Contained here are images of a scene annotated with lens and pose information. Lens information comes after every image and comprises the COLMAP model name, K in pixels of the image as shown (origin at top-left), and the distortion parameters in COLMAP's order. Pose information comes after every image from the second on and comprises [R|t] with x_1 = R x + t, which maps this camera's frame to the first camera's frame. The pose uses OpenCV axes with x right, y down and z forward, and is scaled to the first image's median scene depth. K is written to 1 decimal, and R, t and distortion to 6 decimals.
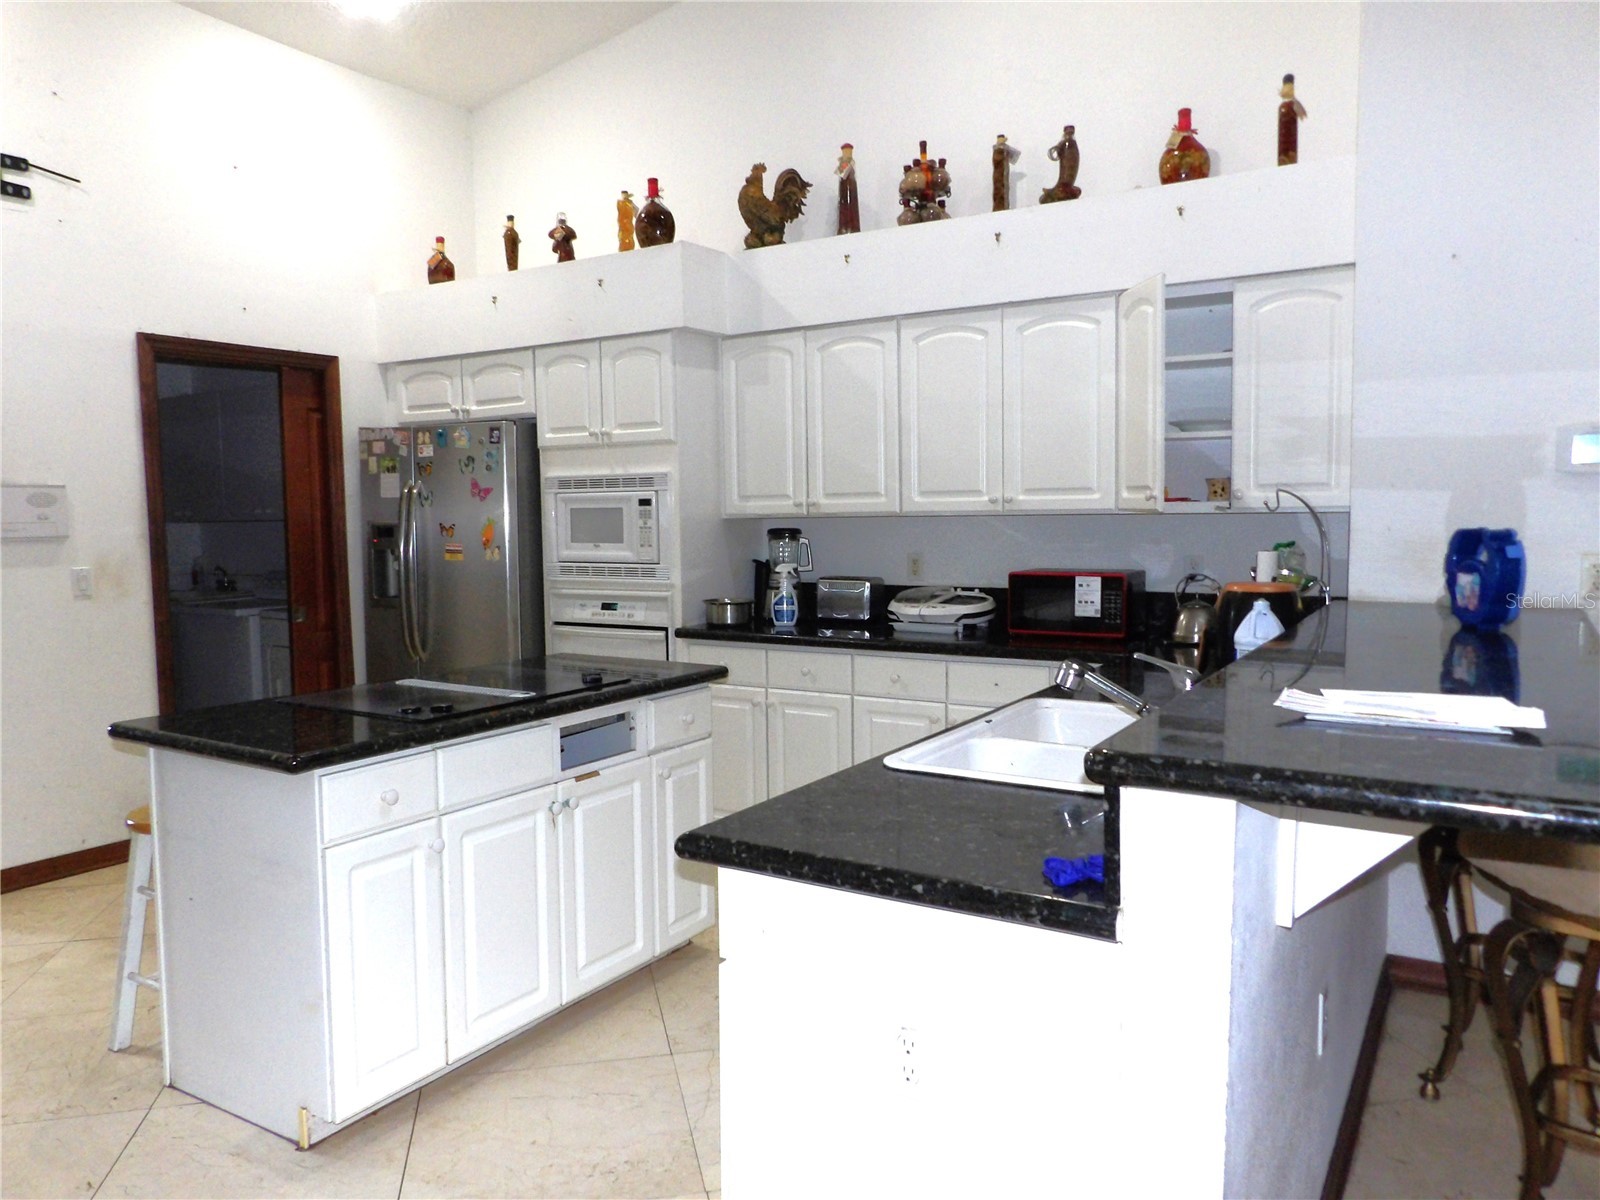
lens RADIAL K [[1144.9, 0, 795.7], [0, 1144.9, 601.3], [0, 0, 1]] dist [-0.022814, 0.031041]
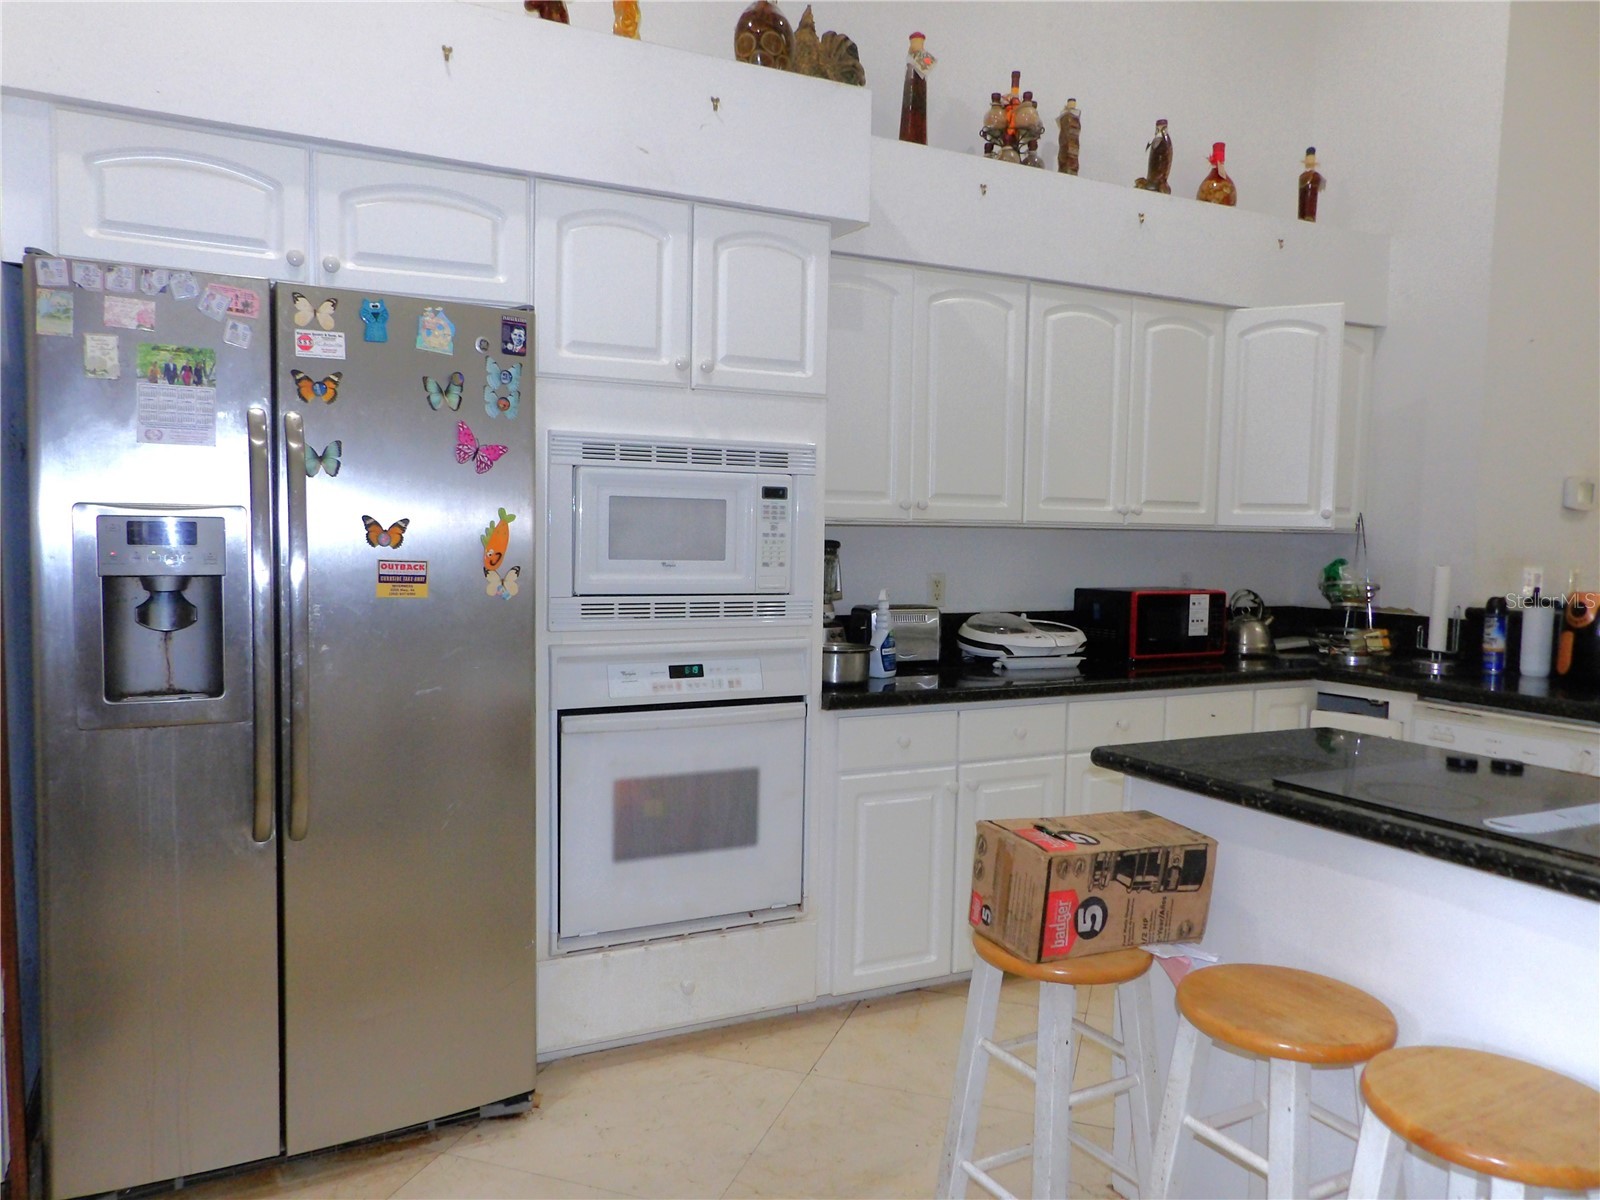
lens RADIAL K [[1144.9, 0, 798.2], [0, 1144.9, 608.8], [0, 0, 1]] dist [-0.022814, 0.031041]
pose [[0.519282, -0.035883, 0.853849, -0.638492], [0.046185, 0.998836, 0.013888, -0.032761], [-0.853354, 0.032224, 0.520335, 0.670901]]
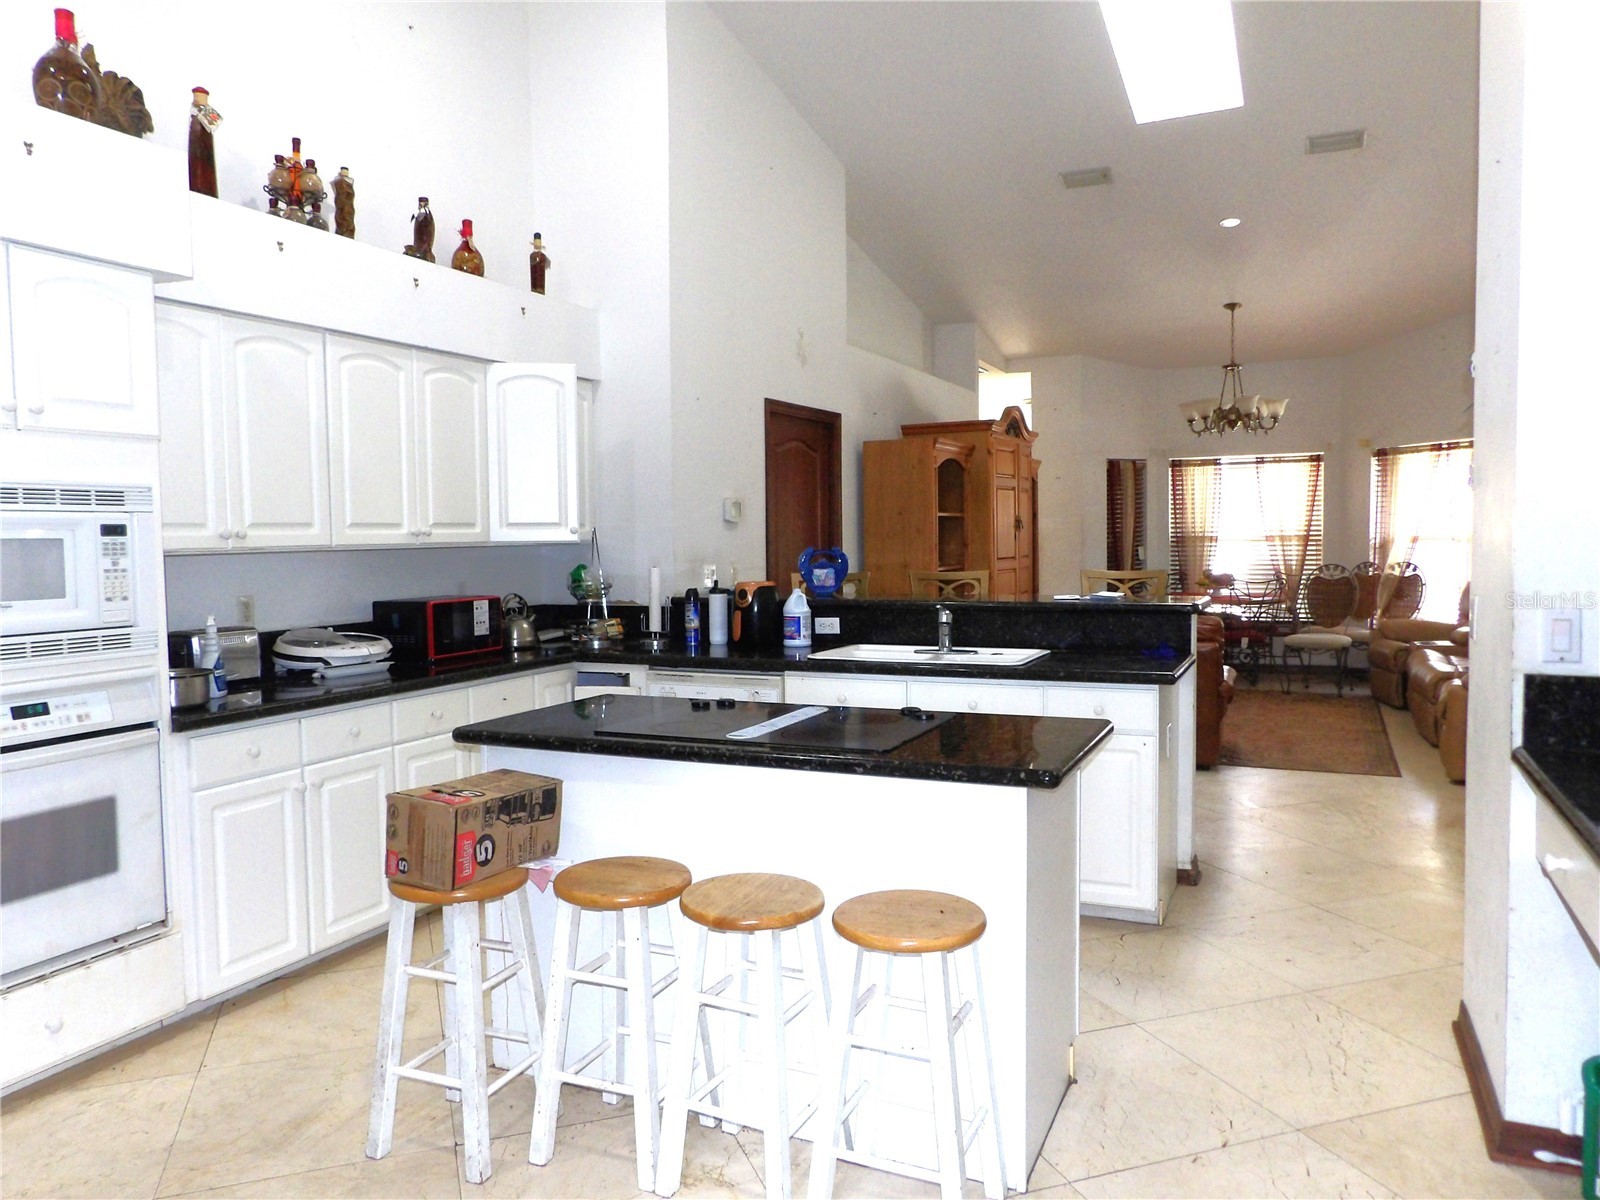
lens RADIAL K [[1144.9, 0, 802.9], [0, 1144.9, 603.0], [0, 0, 1]] dist [-0.022814, 0.031041]
pose [[-0.134179, -0.045735, 0.989901, -0.796907], [0.093203, 0.993924, 0.058554, -0.047652], [-0.986564, 0.100119, -0.129101, 0.705753]]
